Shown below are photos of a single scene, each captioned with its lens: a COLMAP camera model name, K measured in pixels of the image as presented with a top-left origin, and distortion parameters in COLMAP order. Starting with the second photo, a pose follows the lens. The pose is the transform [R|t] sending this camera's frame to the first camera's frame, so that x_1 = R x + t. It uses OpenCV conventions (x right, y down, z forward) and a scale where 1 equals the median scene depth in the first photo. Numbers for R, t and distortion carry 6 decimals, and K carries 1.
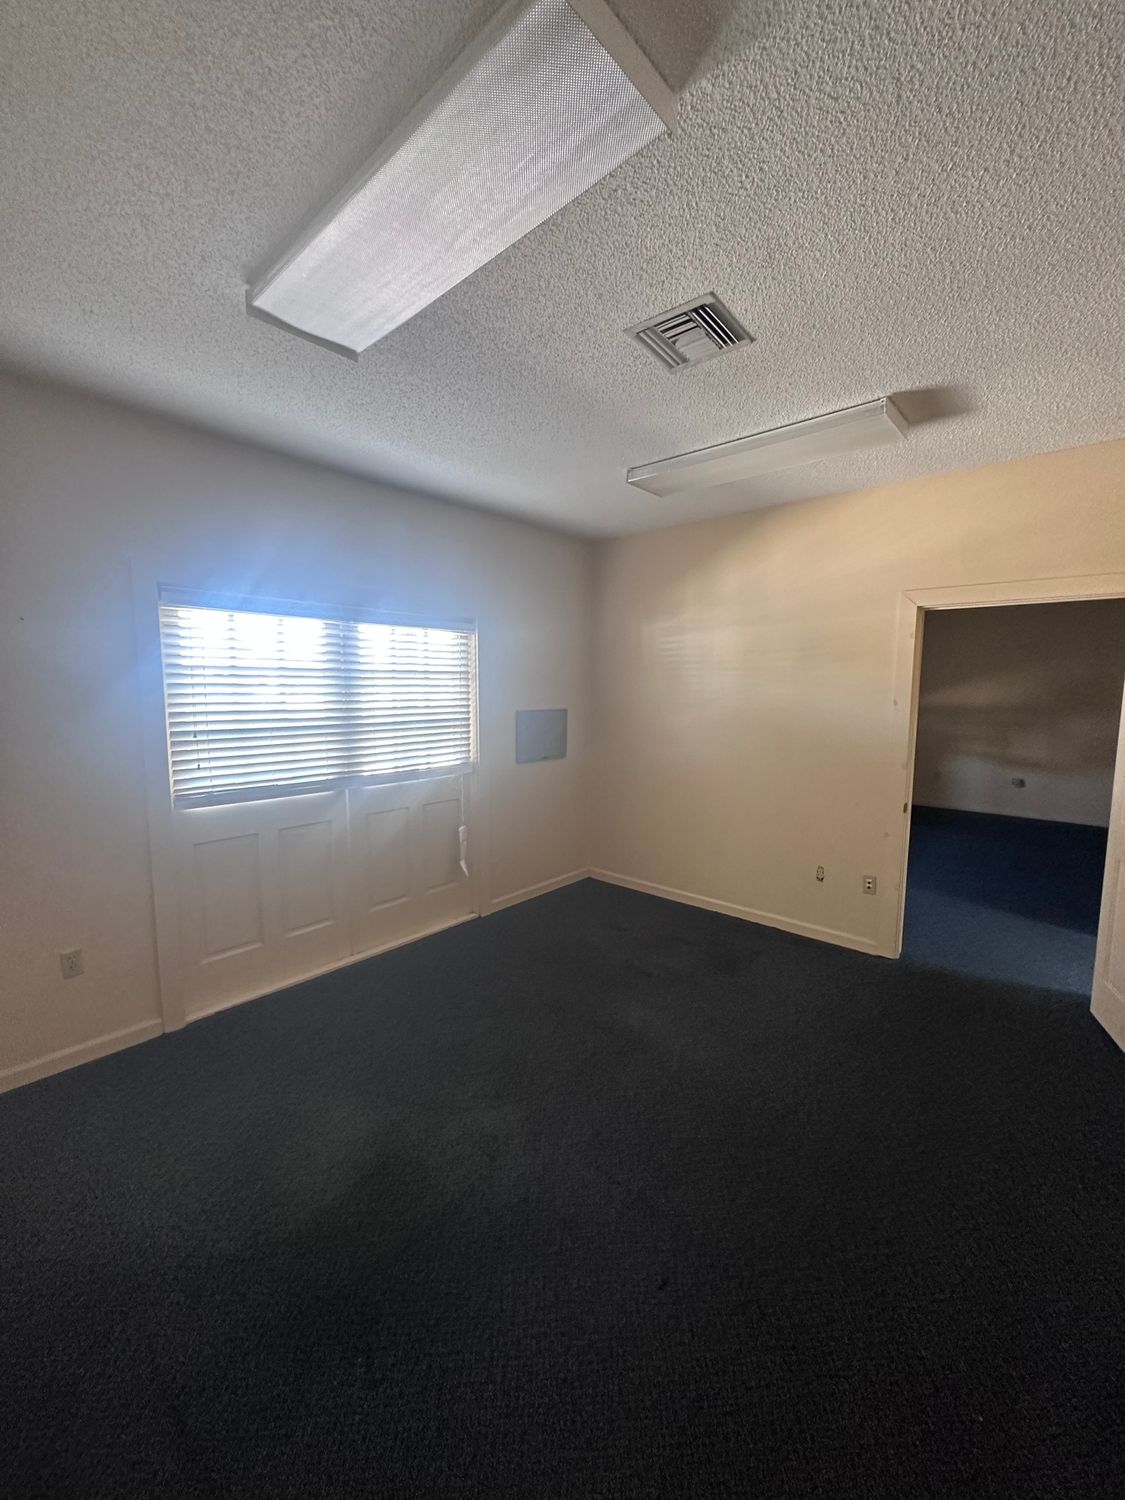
lens RADIAL K [[597.8, 0, 566.0], [0, 597.8, 749.0], [0, 0, 1]] dist [-0.004189, 0.000039]
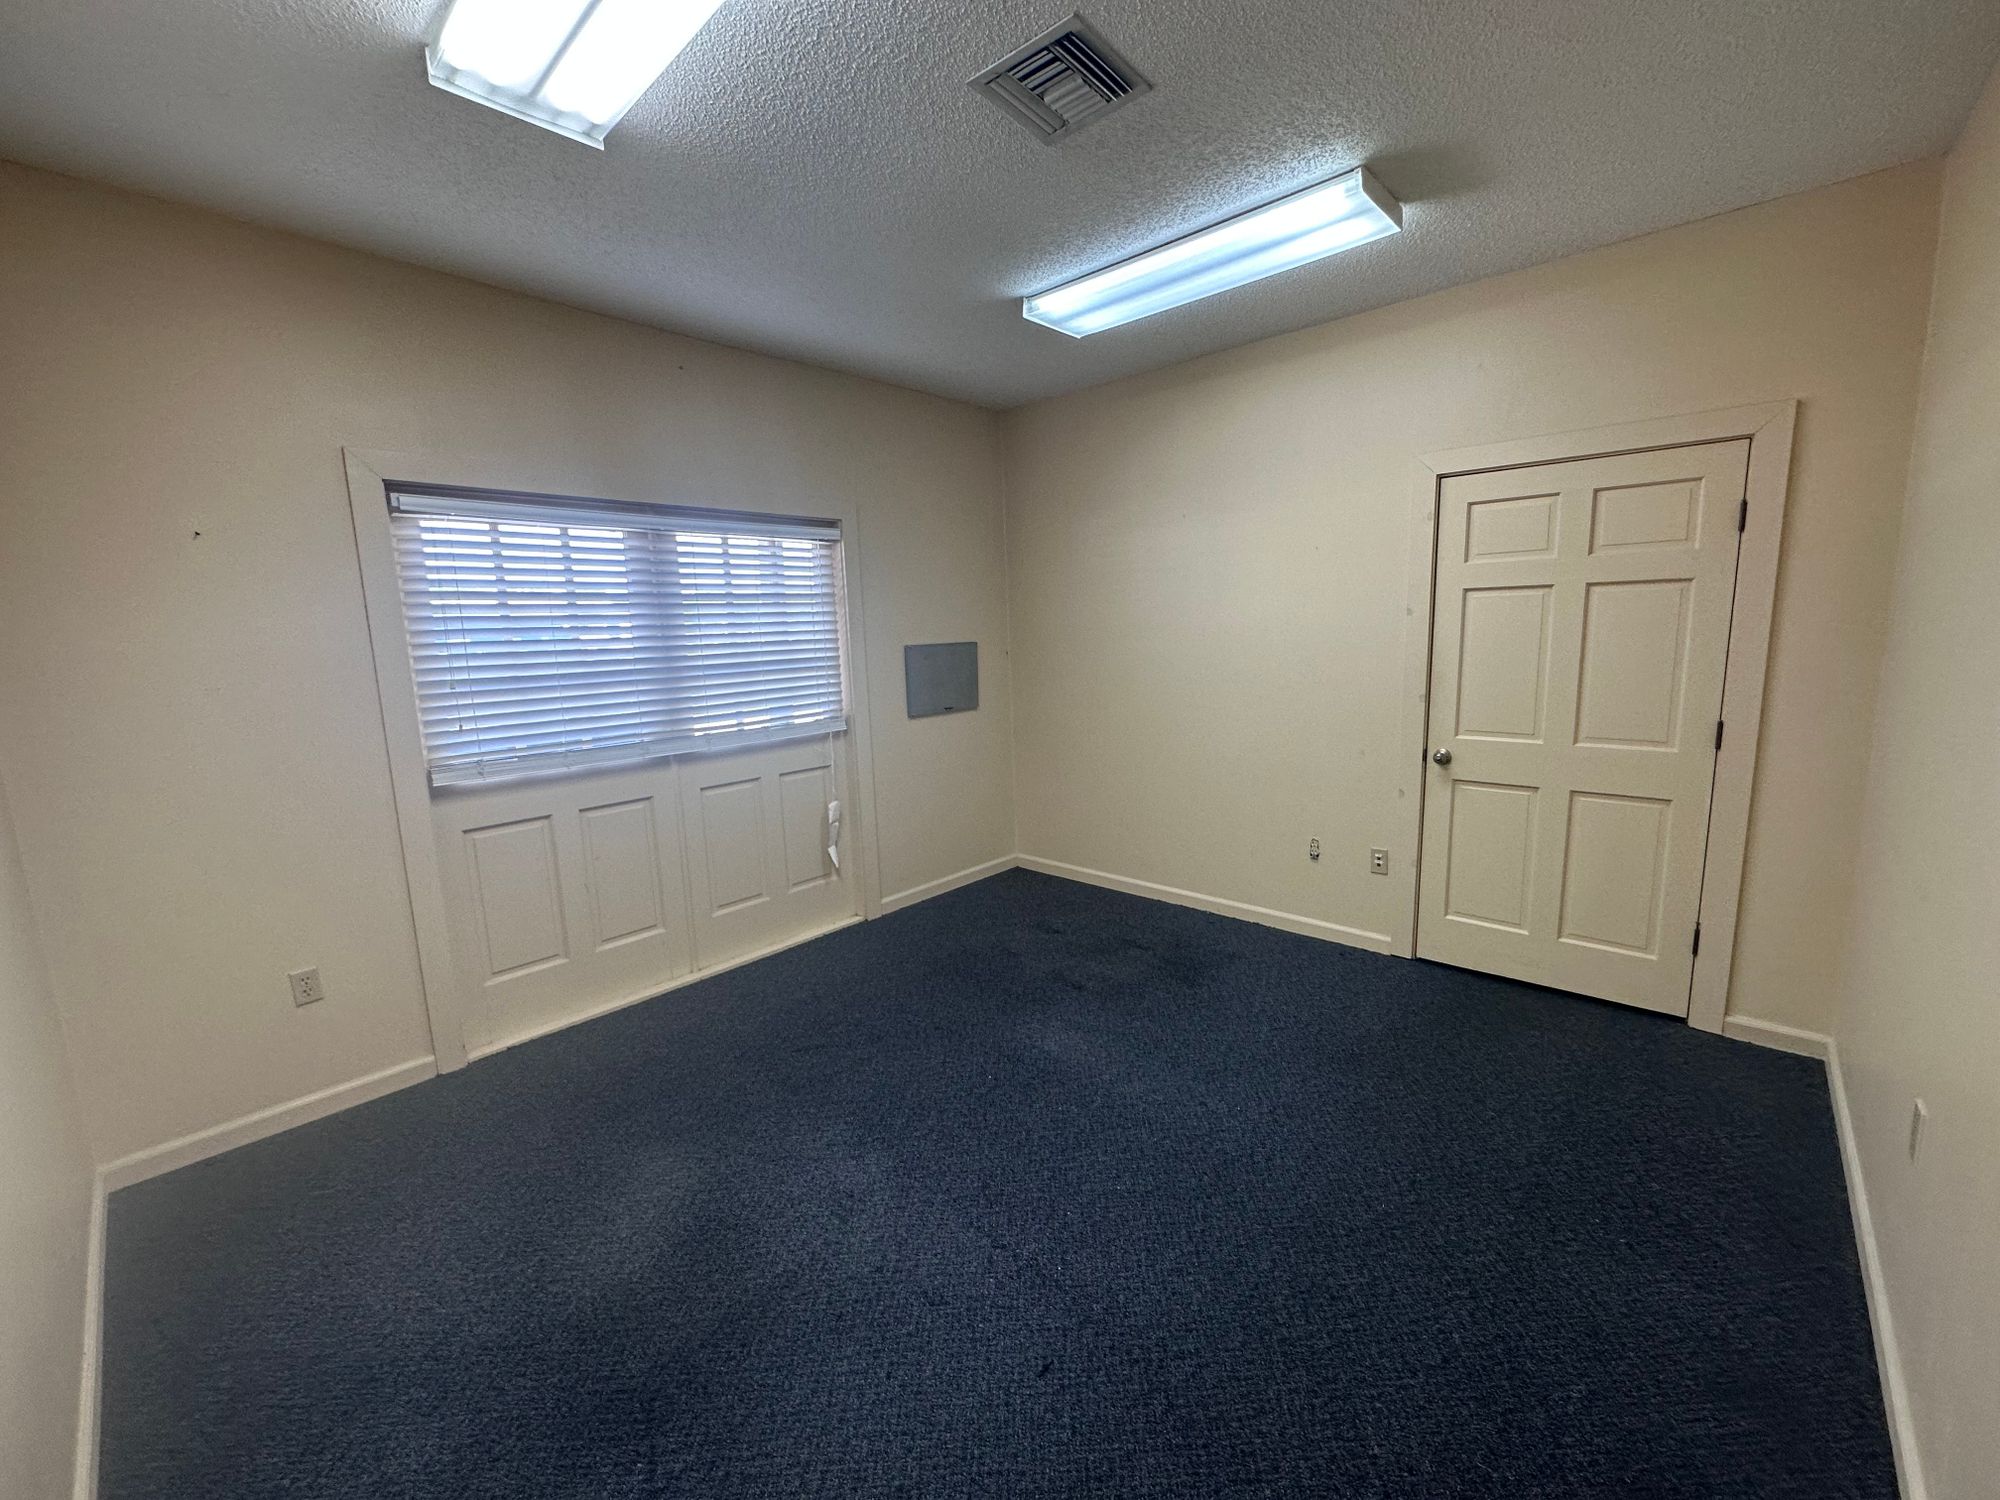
lens RADIAL K [[797.1, 0, 996.2], [0, 797.1, 747.2], [0, 0, 1]] dist [-0.004189, 0.000039]
pose [[0.999123, -0.033014, -0.025768, 0.117627], [0.034278, 0.998147, 0.050266, 0.036882], [0.024061, -0.051105, 0.998403, 0.017013]]
